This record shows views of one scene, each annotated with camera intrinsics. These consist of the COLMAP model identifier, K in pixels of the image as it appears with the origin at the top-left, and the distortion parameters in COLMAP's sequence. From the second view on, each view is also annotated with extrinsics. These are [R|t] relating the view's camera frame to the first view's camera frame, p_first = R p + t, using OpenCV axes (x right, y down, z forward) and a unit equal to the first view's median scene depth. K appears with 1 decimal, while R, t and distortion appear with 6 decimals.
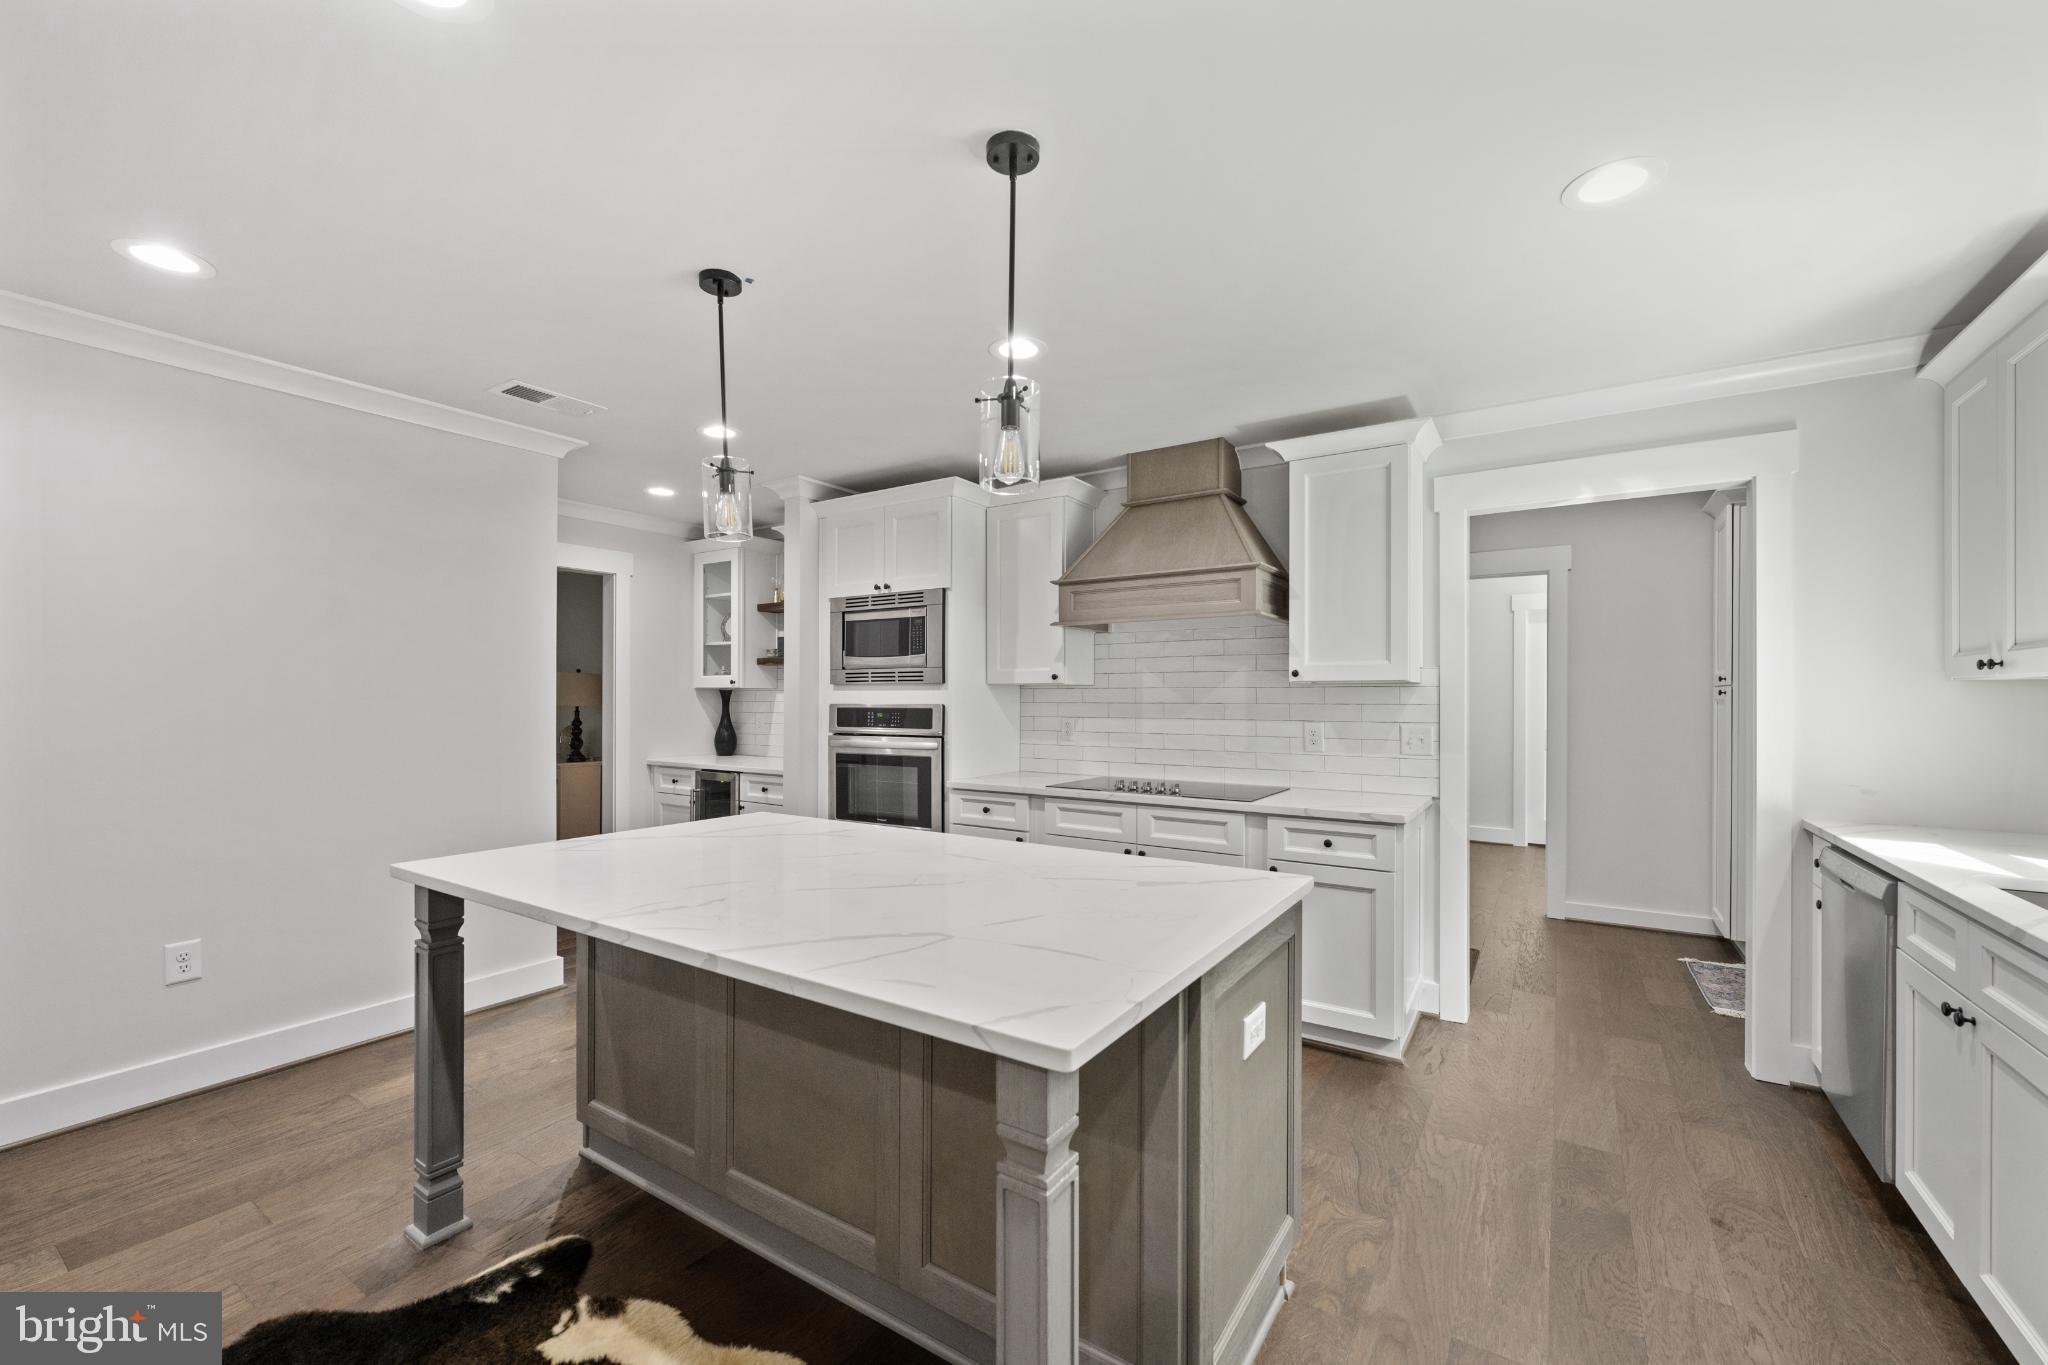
lens RADIAL K [[820.1, 0, 1033.4], [0, 820.1, 695.4], [0, 0, 1]] dist [-0.002001, -0.000233]
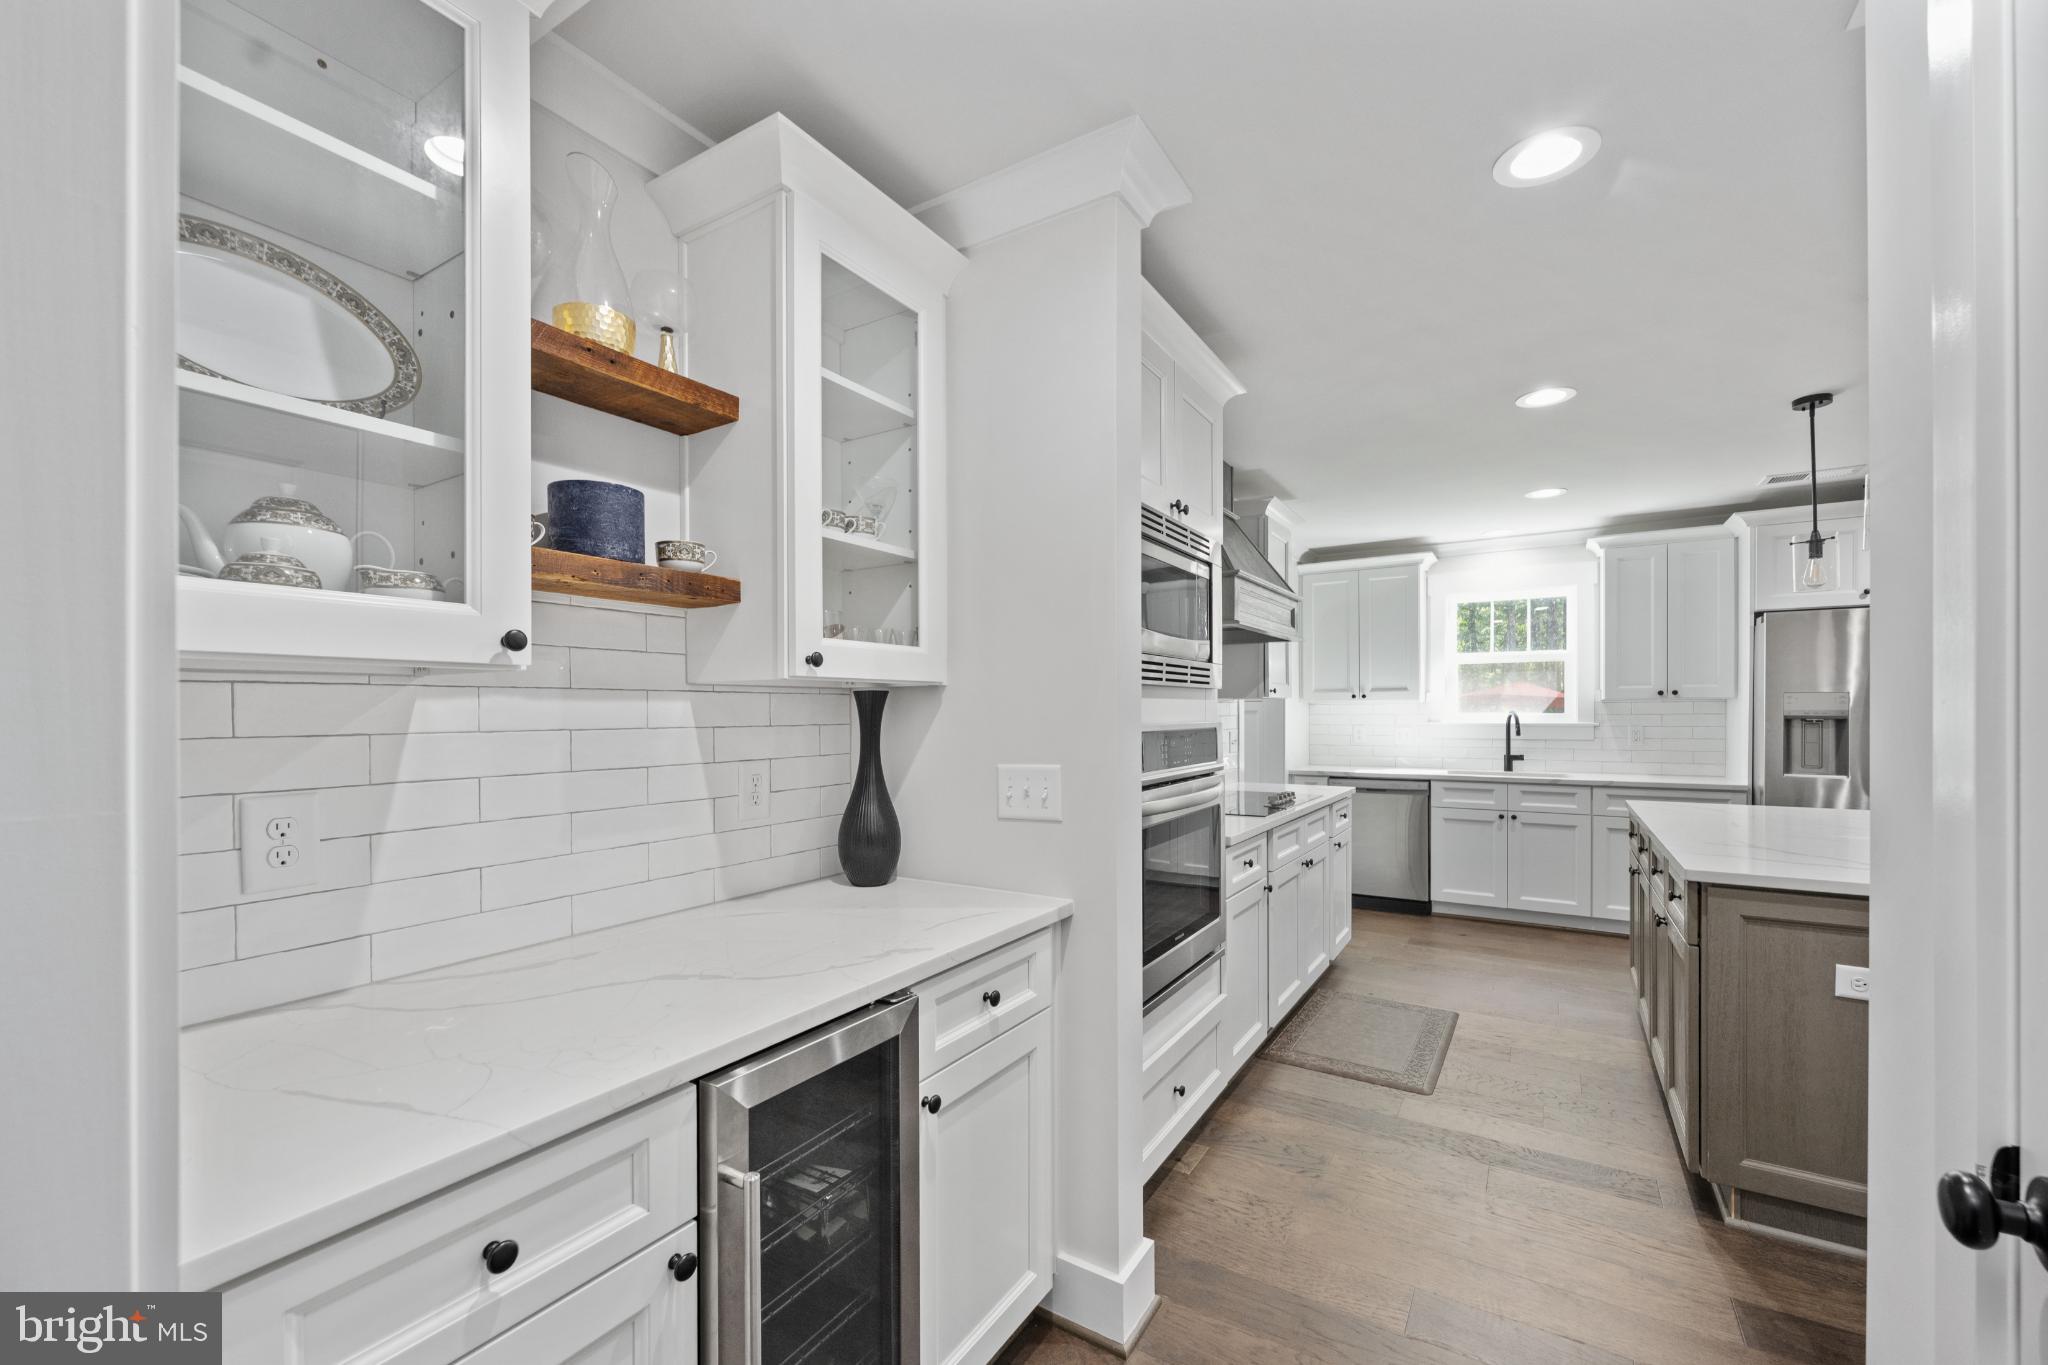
lens RADIAL K [[820.1, 0, 1035.4], [0, 820.1, 713.5], [0, 0, 1]] dist [-0.002001, -0.000233]
pose [[-0.014363, -0.005286, 0.999883, -0.731103], [-0.001448, 0.999985, 0.005265, 0.001072], [-0.999896, -0.001373, -0.014370, 1.109743]]
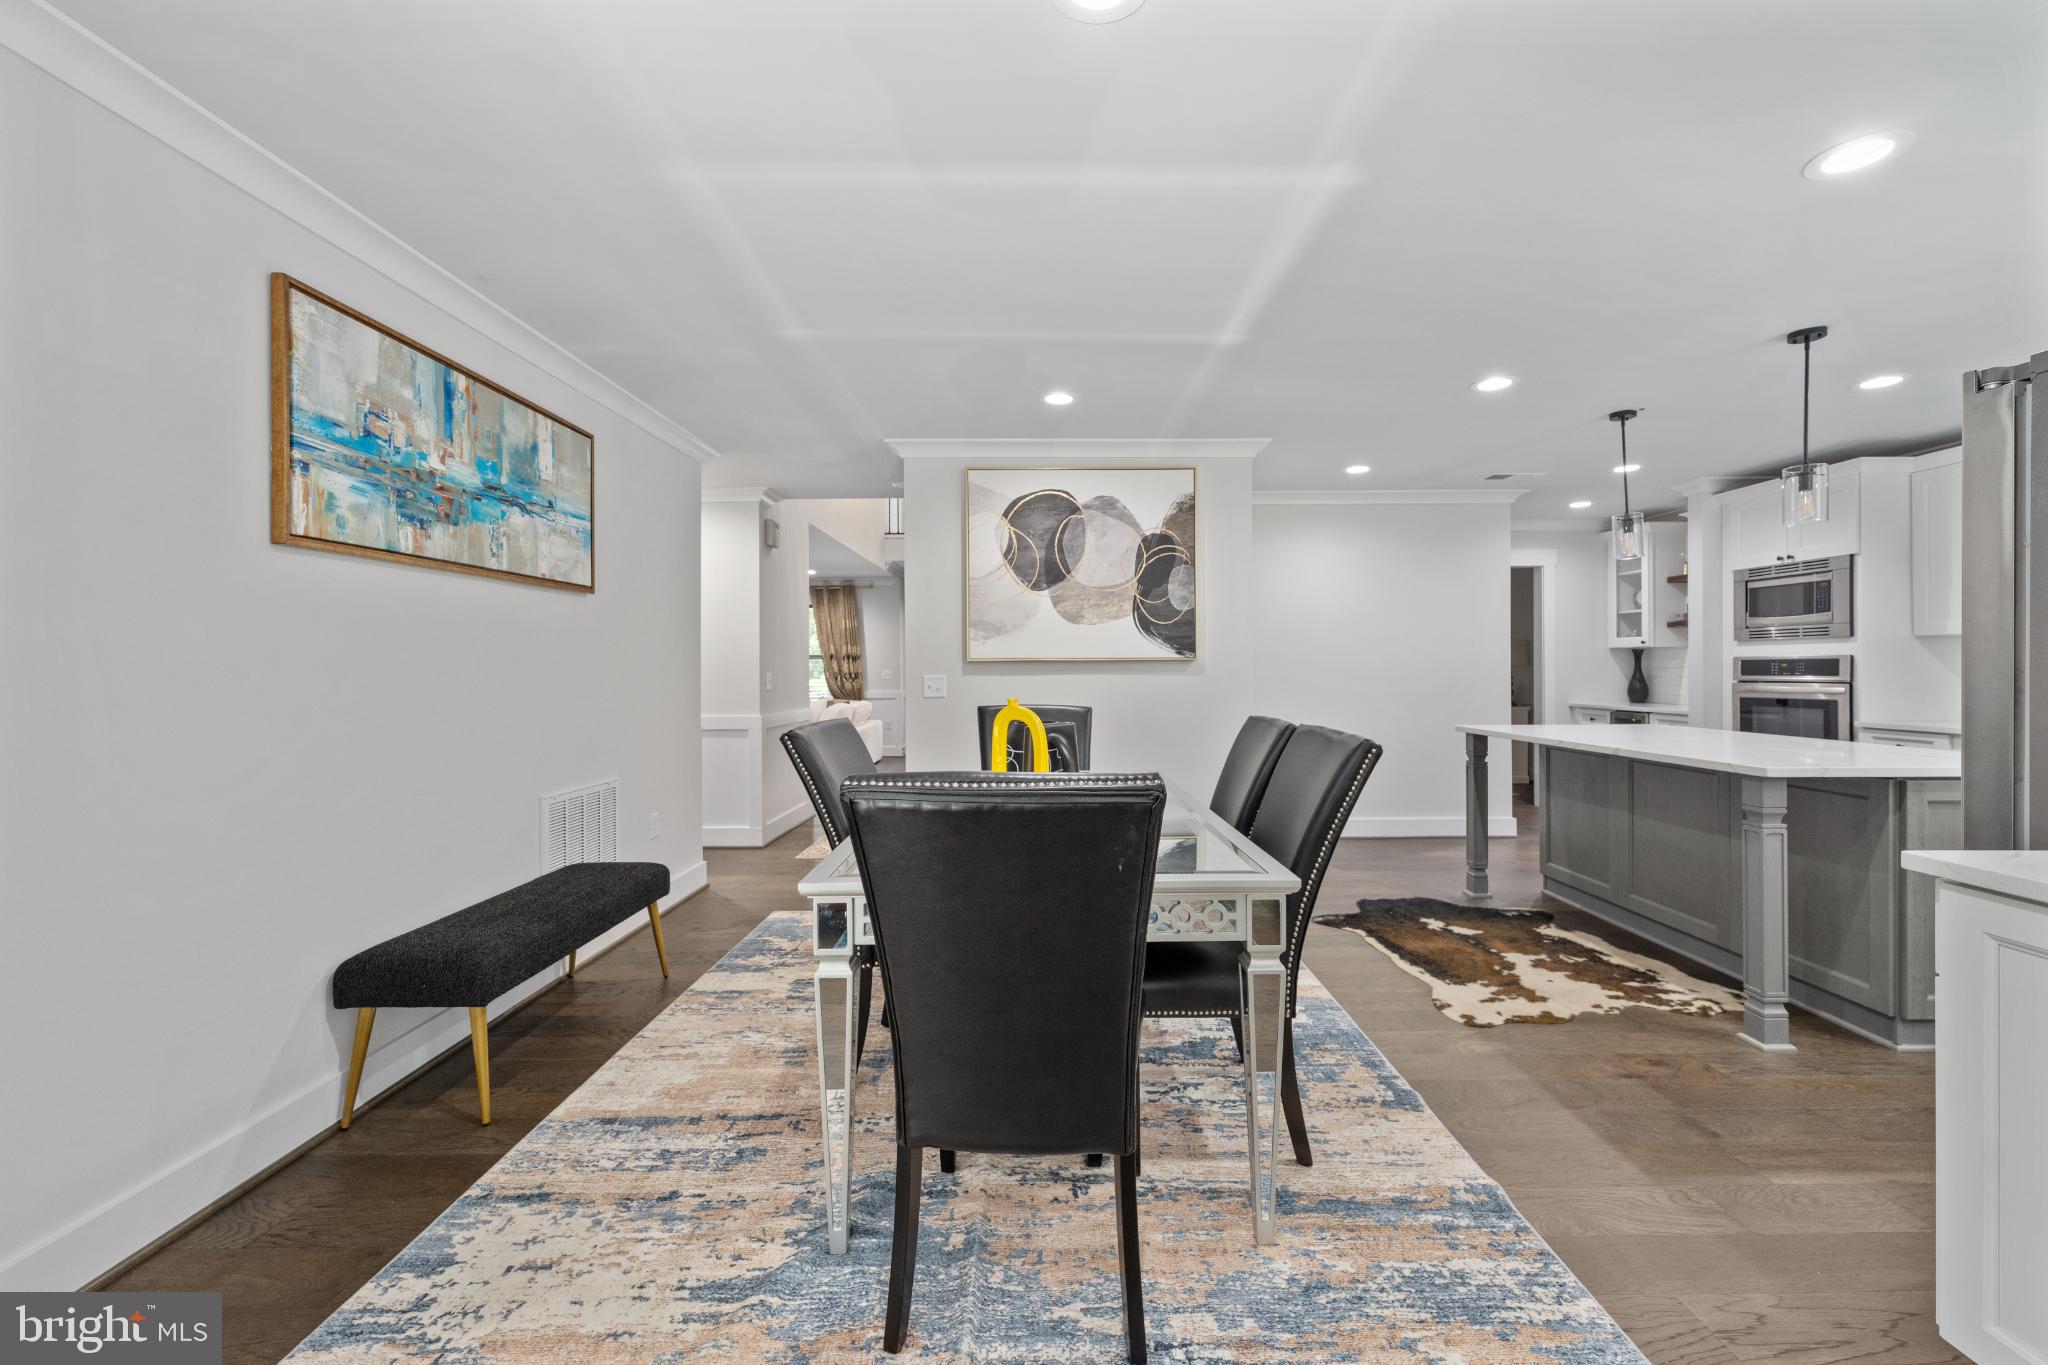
lens RADIAL K [[820.1, 0, 1034.9], [0, 820.1, 666.0], [0, 0, 1]] dist [-0.002001, -0.000233]
pose [[0.536746, -0.004557, -0.843732, 0.235298], [0.006313, 0.999979, -0.001385, 0.020149], [0.843720, -0.004583, 0.536763, -0.564960]]
